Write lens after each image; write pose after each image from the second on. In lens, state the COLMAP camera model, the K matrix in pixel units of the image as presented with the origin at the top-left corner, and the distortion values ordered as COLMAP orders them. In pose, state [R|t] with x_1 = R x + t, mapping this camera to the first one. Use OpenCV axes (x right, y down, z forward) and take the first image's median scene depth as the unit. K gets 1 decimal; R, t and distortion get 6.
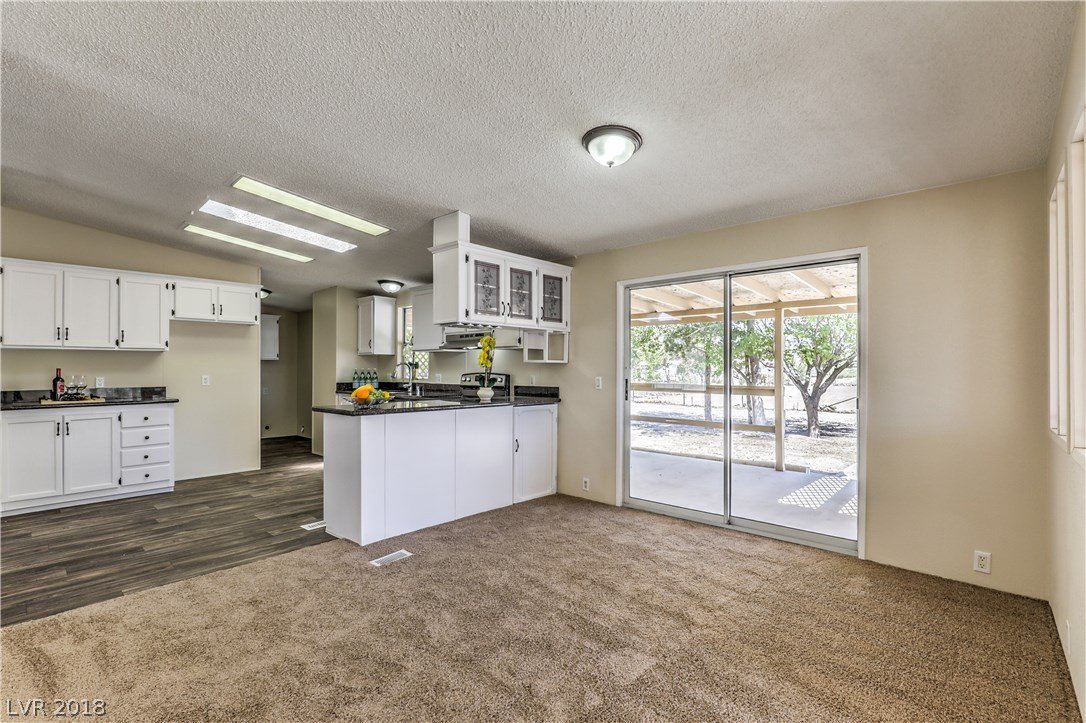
lens RADIAL K [[495.9, 0, 540.6], [0, 495.9, 370.9], [0, 0, 1]] dist [-0.009265, 0.000103]
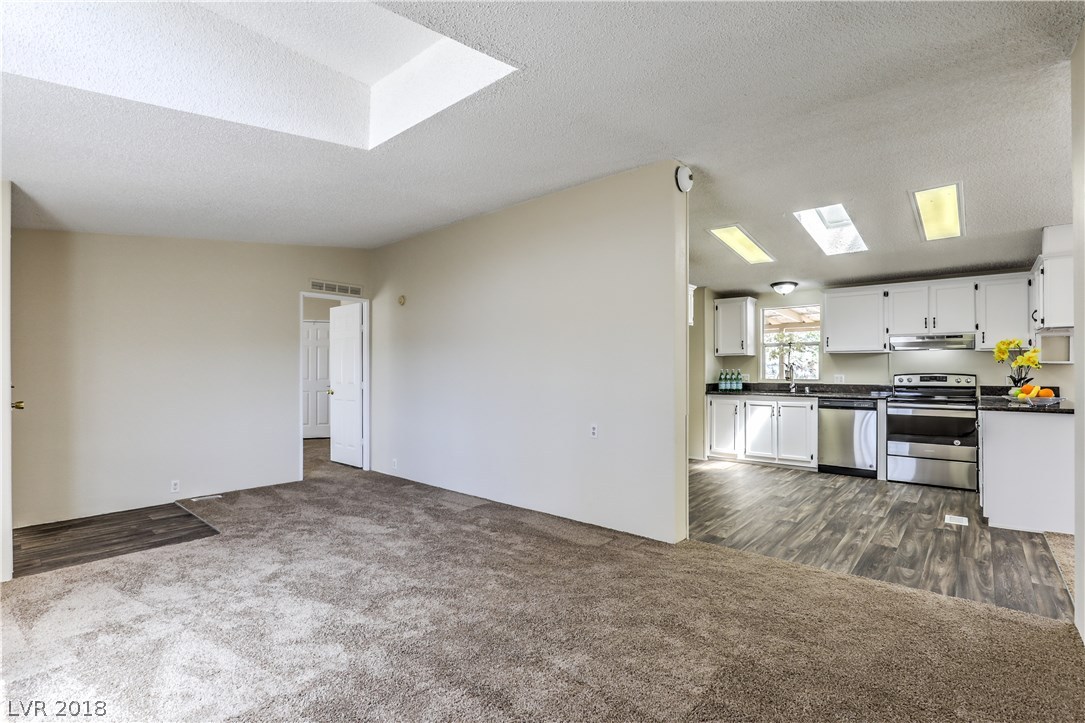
lens RADIAL K [[518.4, 0, 539.1], [0, 518.4, 375.9], [0, 0, 1]] dist [-0.009785, -0.000129]
pose [[0.999161, -0.002975, 0.040837, -1.178413], [0.002547, 0.999941, 0.010529, -0.004571], [-0.040866, -0.010417, 0.999110, -0.027634]]
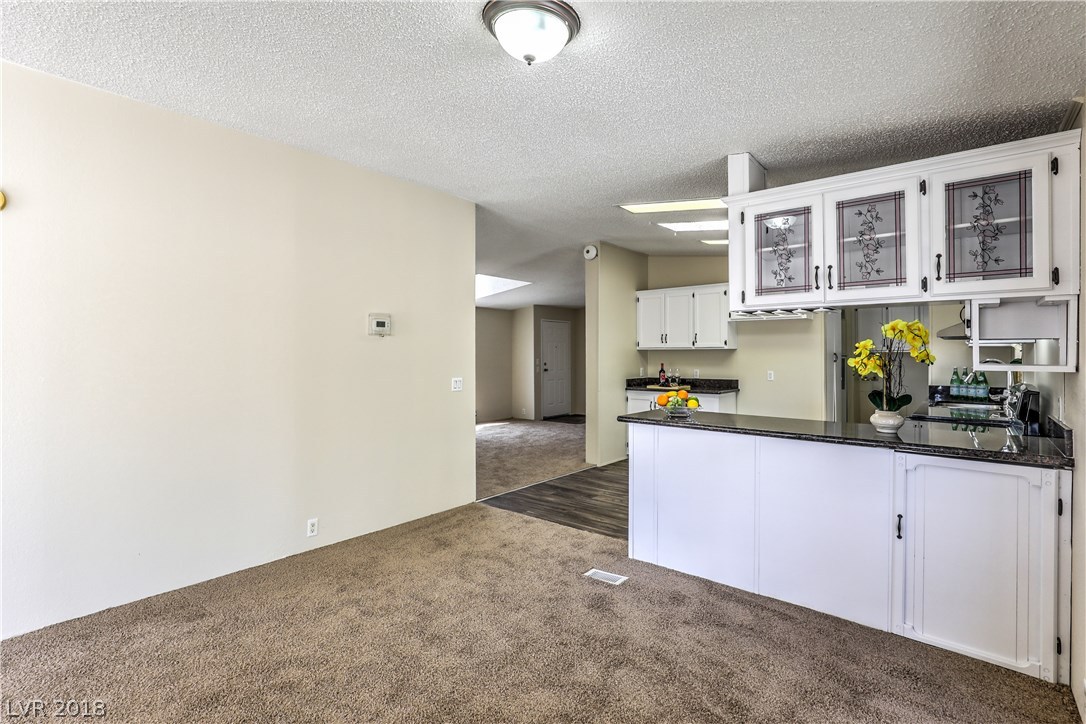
lens RADIAL K [[509.4, 0, 547.1], [0, 509.4, 354.7], [0, 0, 1]] dist [-0.007371, -0.000266]
pose [[0.056199, 0.001884, -0.998418, 0.461081], [-0.003985, 0.999991, 0.001663, -0.031022], [0.998412, 0.003885, 0.056206, 0.586838]]
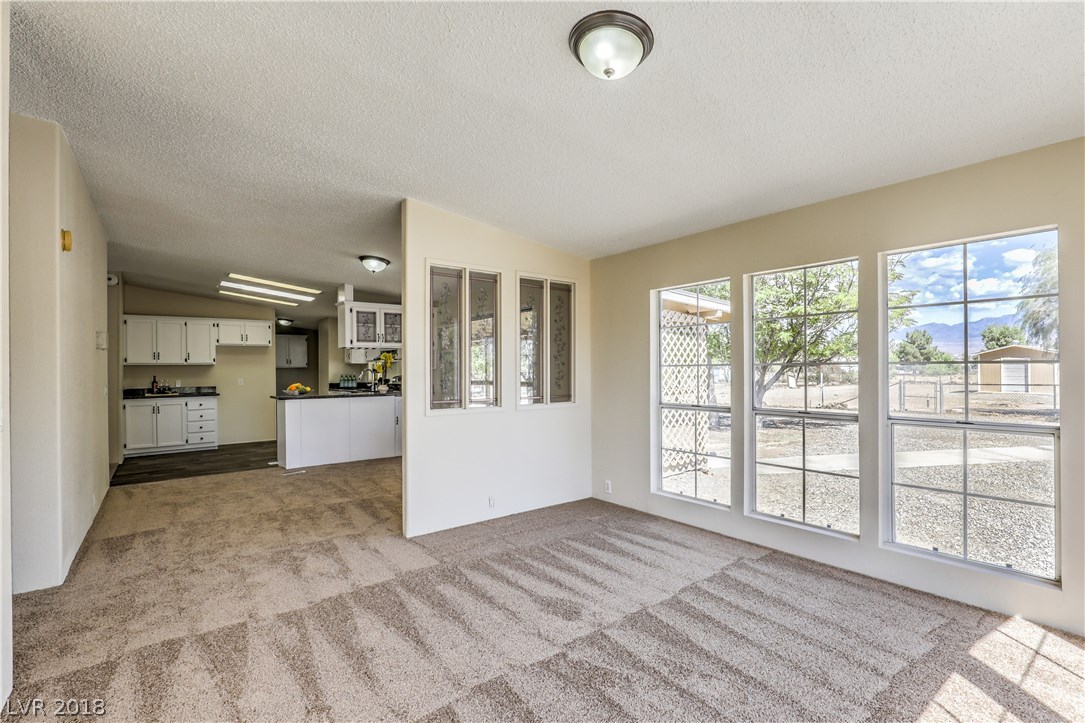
lens RADIAL K [[495.5, 0, 540.1], [0, 495.5, 370.9], [0, 0, 1]] dist [-0.009265, 0.000103]
pose [[0.985900, -0.011424, -0.166947, 0.669036], [0.011208, 0.999935, -0.002234, -0.003455], [0.166962, 0.000331, 0.985963, -0.503248]]
